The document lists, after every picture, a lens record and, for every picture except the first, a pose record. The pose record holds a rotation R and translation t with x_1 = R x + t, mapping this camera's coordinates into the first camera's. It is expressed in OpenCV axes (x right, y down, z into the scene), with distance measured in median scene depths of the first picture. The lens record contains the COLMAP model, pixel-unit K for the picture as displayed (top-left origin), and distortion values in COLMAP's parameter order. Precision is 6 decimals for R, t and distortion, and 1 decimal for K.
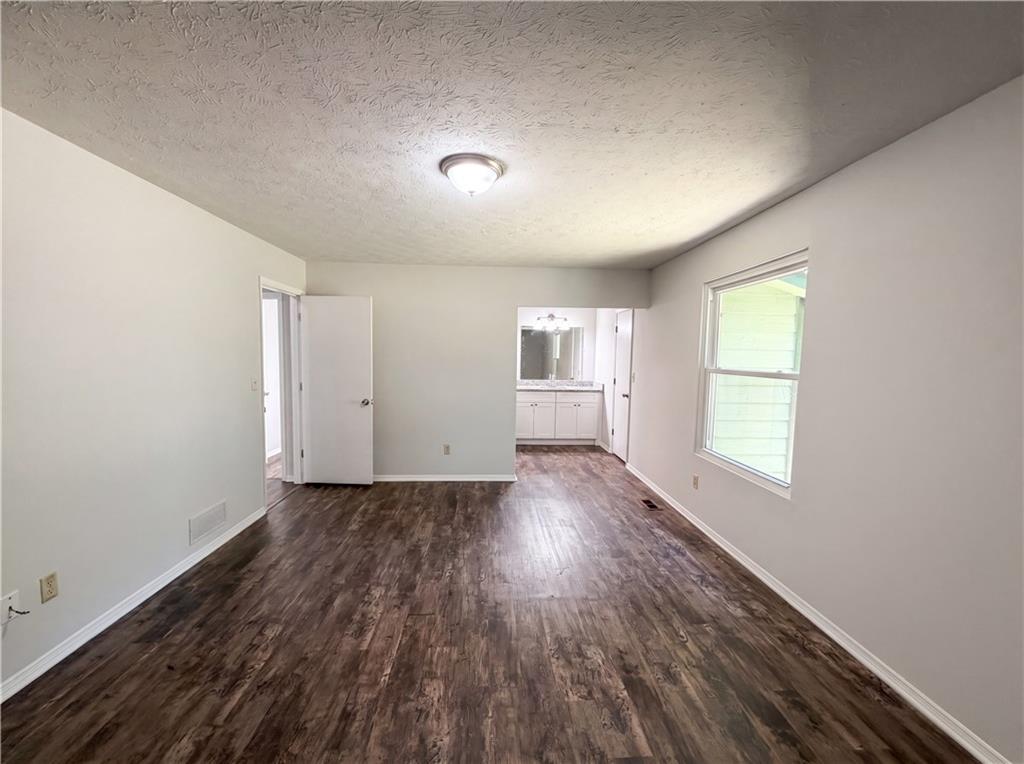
lens RADIAL K [[409.2, 0, 509.0], [0, 409.2, 381.9], [0, 0, 1]] dist [0.002083, -0.000083]
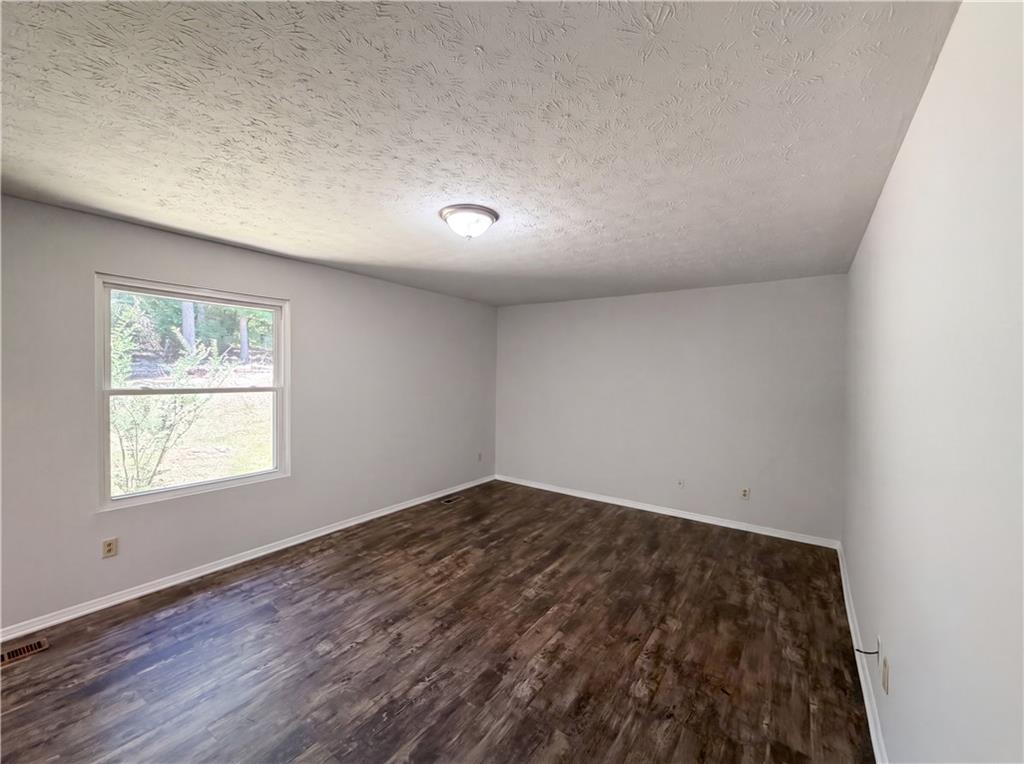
lens RADIAL K [[409.2, 0, 509.0], [0, 409.2, 381.9], [0, 0, 1]] dist [0.002083, -0.000083]
pose [[-0.781475, -0.040154, 0.622643, -0.910669], [0.015086, 0.996419, 0.083194, -0.165416], [-0.623754, 0.074407, -0.778071, 1.886684]]
